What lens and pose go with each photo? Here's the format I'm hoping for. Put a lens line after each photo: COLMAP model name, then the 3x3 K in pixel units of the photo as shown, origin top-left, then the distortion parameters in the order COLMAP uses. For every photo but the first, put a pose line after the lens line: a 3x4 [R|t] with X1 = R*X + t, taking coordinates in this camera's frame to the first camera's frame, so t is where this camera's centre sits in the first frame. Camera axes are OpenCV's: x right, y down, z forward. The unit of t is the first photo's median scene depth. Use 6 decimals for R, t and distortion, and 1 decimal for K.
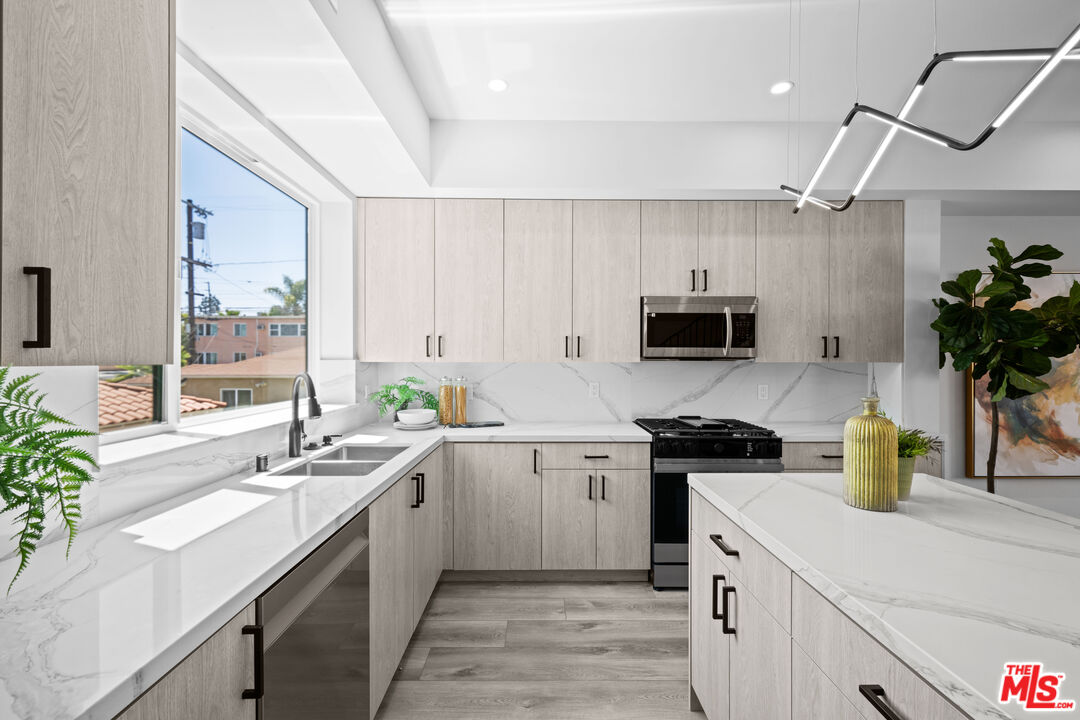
lens RADIAL K [[461.9, 0, 542.8], [0, 461.9, 360.9], [0, 0, 1]] dist [-0.000266, 0.000052]
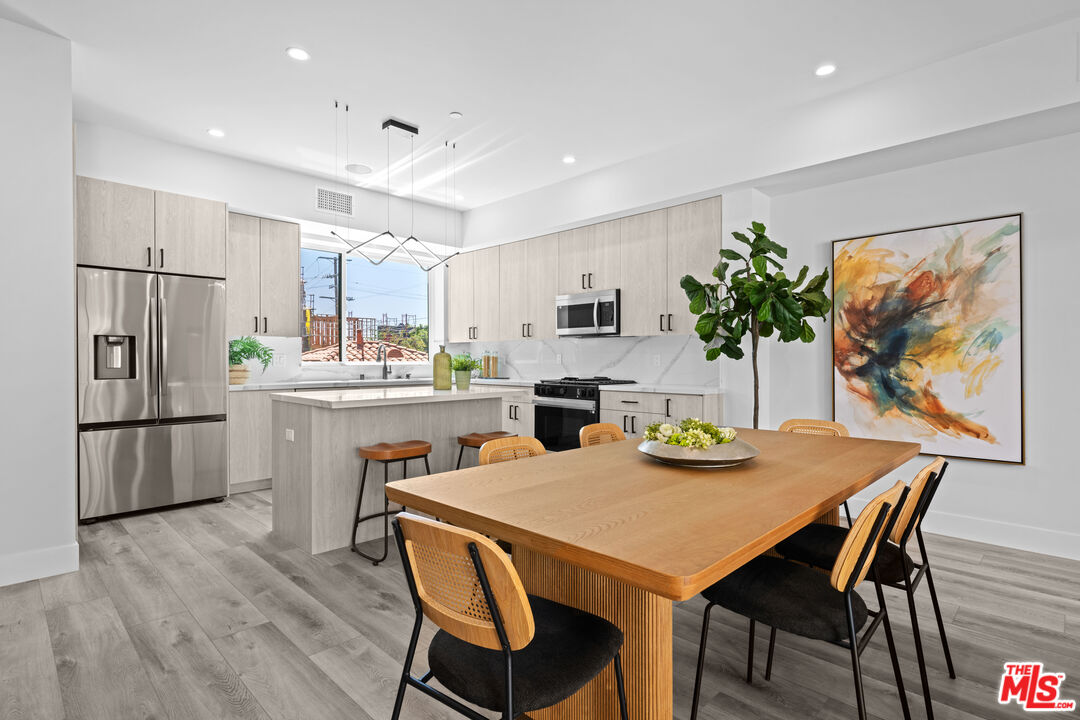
lens RADIAL K [[536.8, 0, 537.7], [0, 536.8, 360.6], [0, 0, 1]] dist [-0.000553, 0.000251]
pose [[0.703818, 0.000475, -0.710380, 1.420474], [0.000137, 1.000000, 0.000804, 0.073109], [0.710380, -0.000663, 0.703818, -0.296125]]
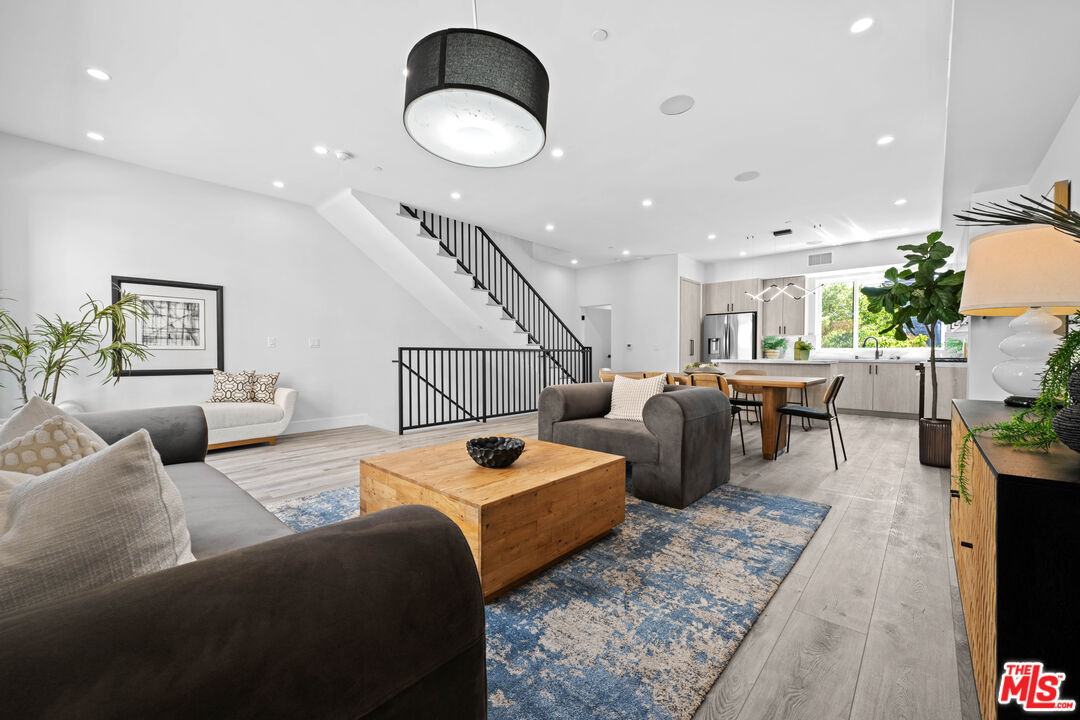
lens RADIAL K [[433.7, 0, 535.3], [0, 433.7, 359.0], [0, 0, 1]] dist [-0.000913, -0.000013]
pose [[-0.688591, 0.006376, -0.725122, 2.674902], [-0.007452, 0.999846, 0.015868, 0.115585], [0.725112, 0.016330, -0.688437, 0.968736]]
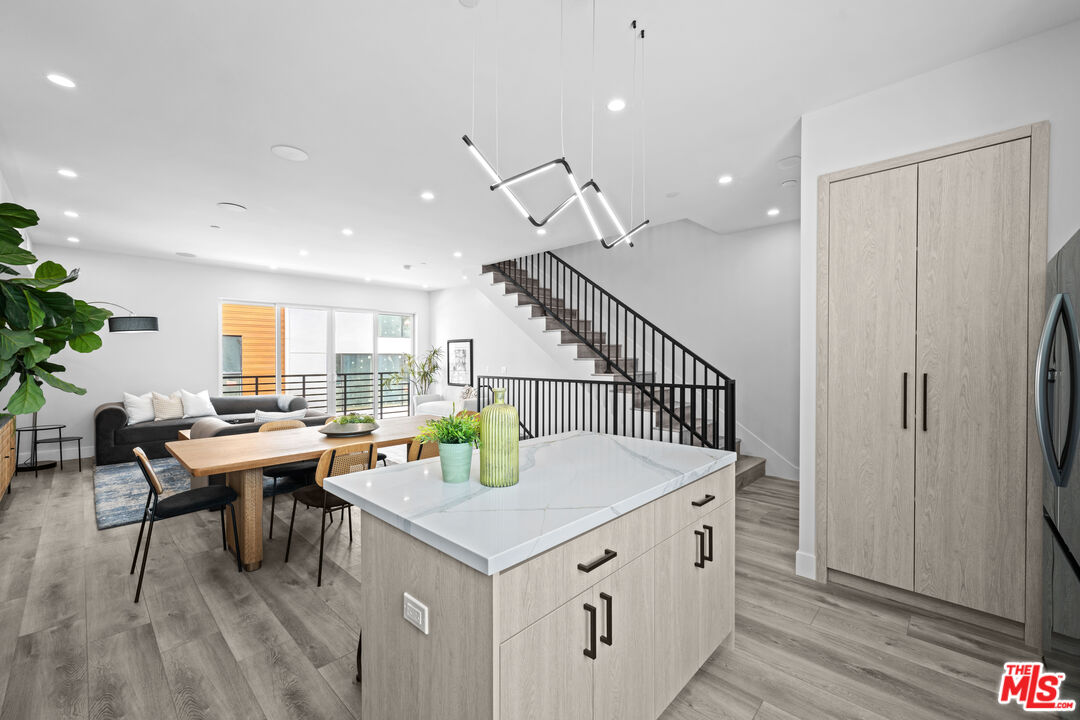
lens RADIAL K [[433.7, 0, 539.7], [0, 433.7, 361.6], [0, 0, 1]] dist [-0.000913, -0.000013]
pose [[-0.708805, -0.008652, 0.705351, -0.051399], [0.000040, 0.999924, 0.012306, -0.000255], [-0.705404, 0.008751, -0.708751, 0.774360]]
